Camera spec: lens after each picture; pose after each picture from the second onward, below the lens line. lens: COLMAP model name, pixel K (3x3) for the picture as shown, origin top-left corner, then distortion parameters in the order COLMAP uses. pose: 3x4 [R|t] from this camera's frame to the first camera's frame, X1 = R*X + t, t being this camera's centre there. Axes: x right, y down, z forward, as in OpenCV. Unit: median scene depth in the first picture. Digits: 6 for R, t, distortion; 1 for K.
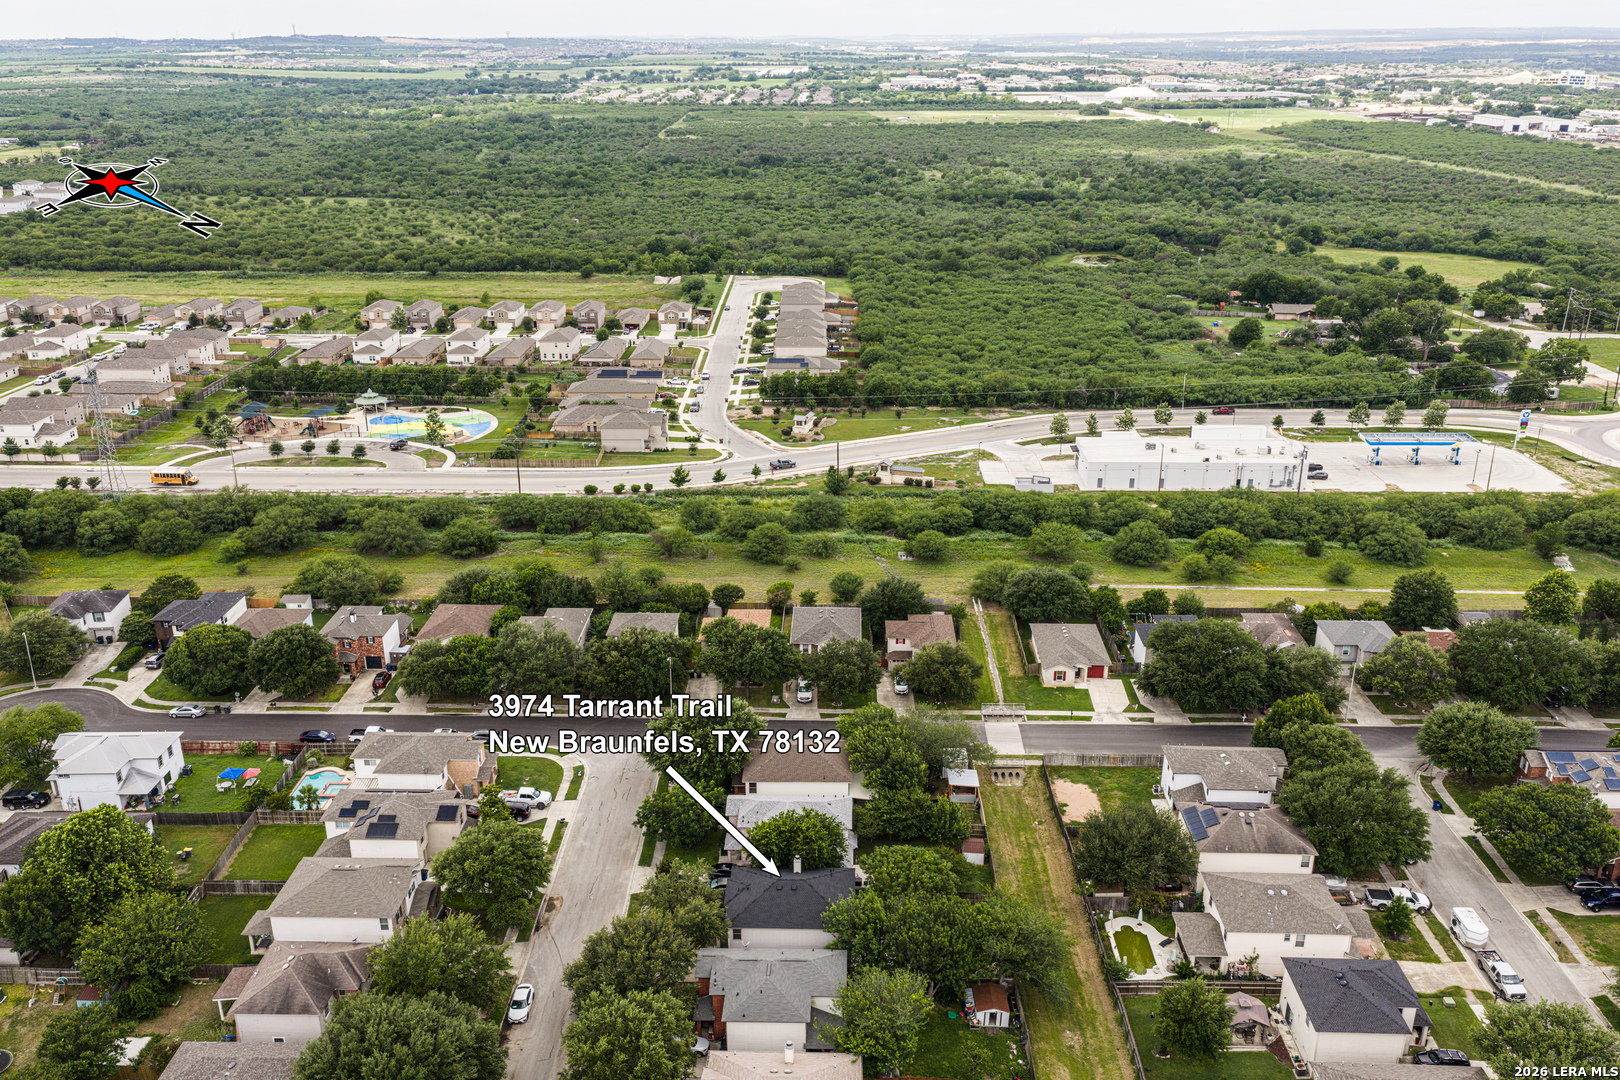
lens RADIAL K [[1338.7, 0, 810.0], [0, 1338.7, 540.0], [0, 0, 1]] dist [0.029017, -0.001443]
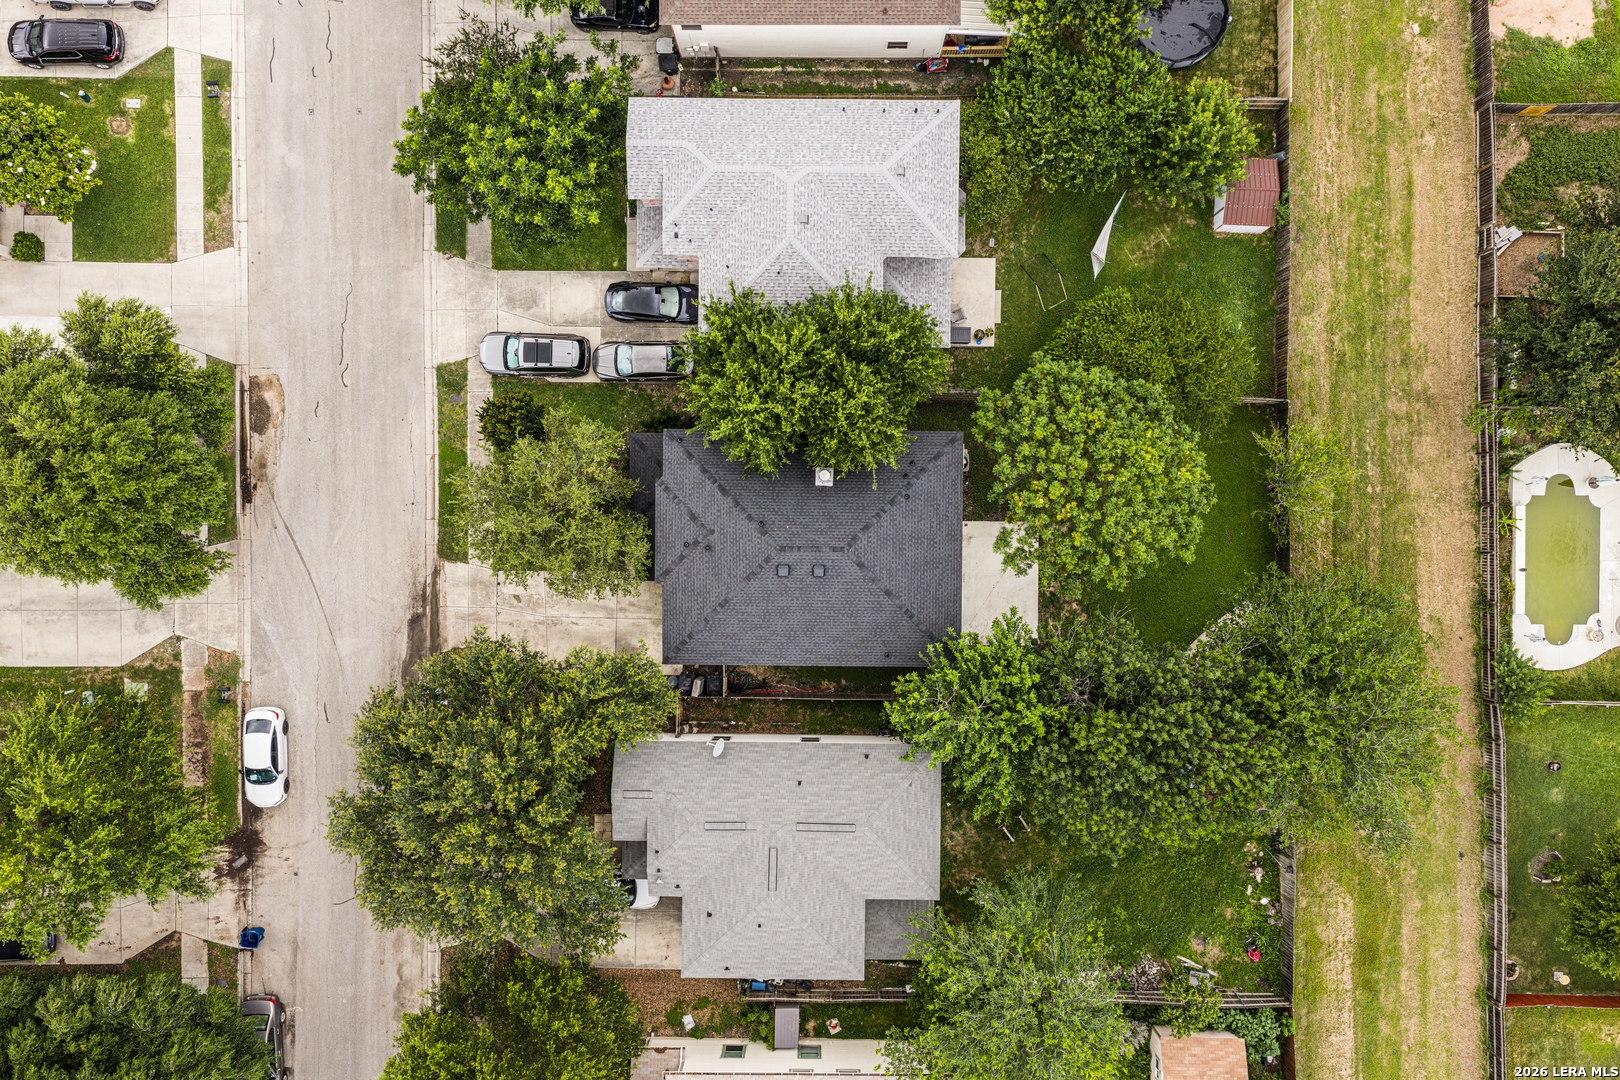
lens RADIAL K [[1338.7, 0, 810.0], [0, 1338.7, 540.0], [0, 0, 1]] dist [0.029017, -0.001443]
pose [[0.999863, -0.015351, -0.006173, -0.011542], [0.011051, 0.341907, 0.939669, -0.130659], [-0.012315, -0.939608, 0.342030, 0.847540]]
